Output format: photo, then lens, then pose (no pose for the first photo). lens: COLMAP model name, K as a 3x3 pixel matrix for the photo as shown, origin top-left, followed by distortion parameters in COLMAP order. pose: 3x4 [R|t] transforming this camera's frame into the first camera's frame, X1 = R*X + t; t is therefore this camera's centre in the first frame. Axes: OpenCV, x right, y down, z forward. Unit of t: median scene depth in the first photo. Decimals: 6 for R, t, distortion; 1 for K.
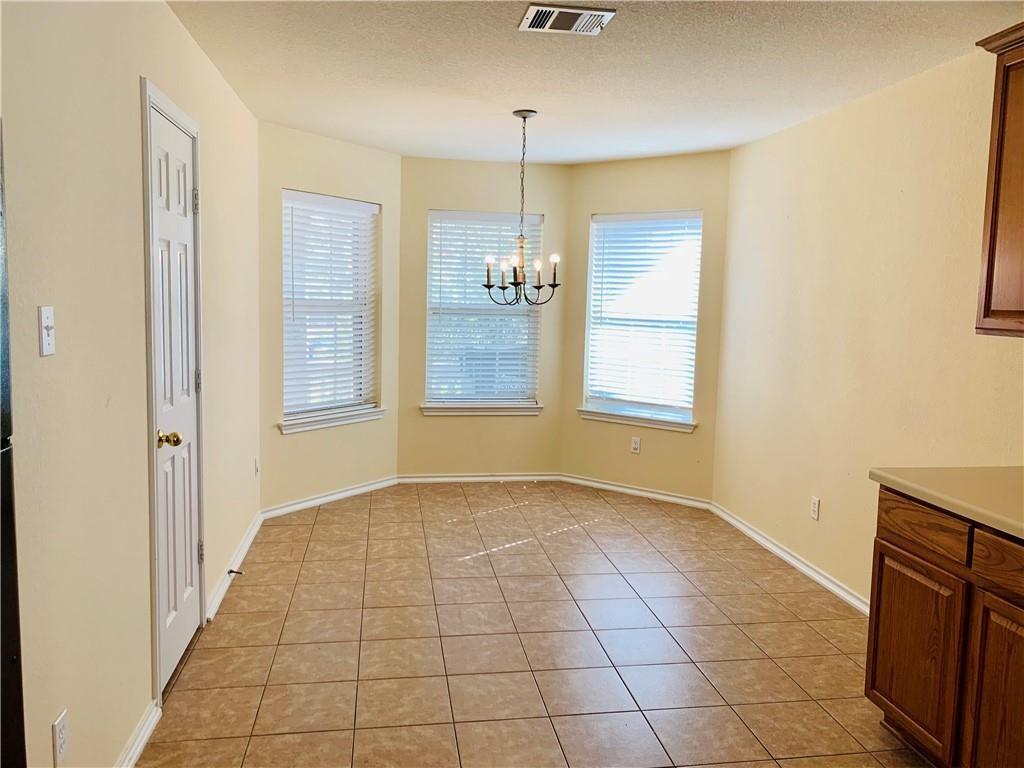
lens RADIAL K [[787.0, 0, 515.5], [0, 787.0, 380.3], [0, 0, 1]] dist [0.056019, -0.038643]
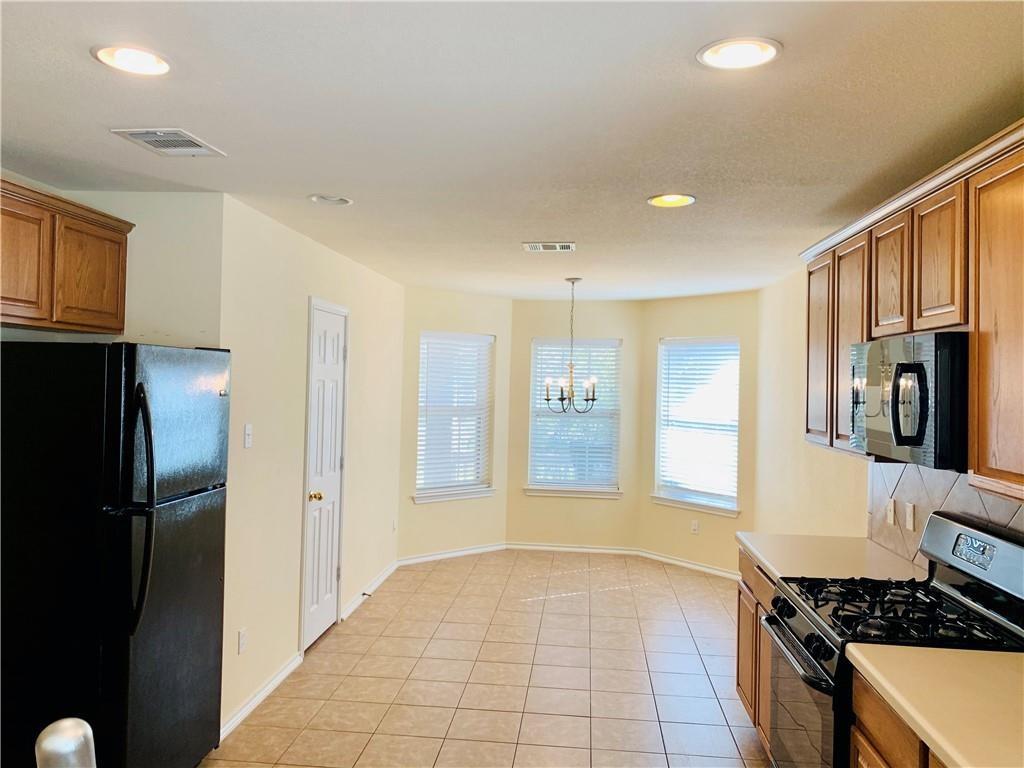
lens RADIAL K [[787.0, 0, 511.3], [0, 787.0, 381.4], [0, 0, 1]] dist [0.056019, -0.038643]
pose [[0.966872, -0.001037, -0.255260, 0.219149], [-0.027741, 0.993642, -0.109115, 0.001181], [0.253751, 0.112581, 0.960696, -0.301132]]
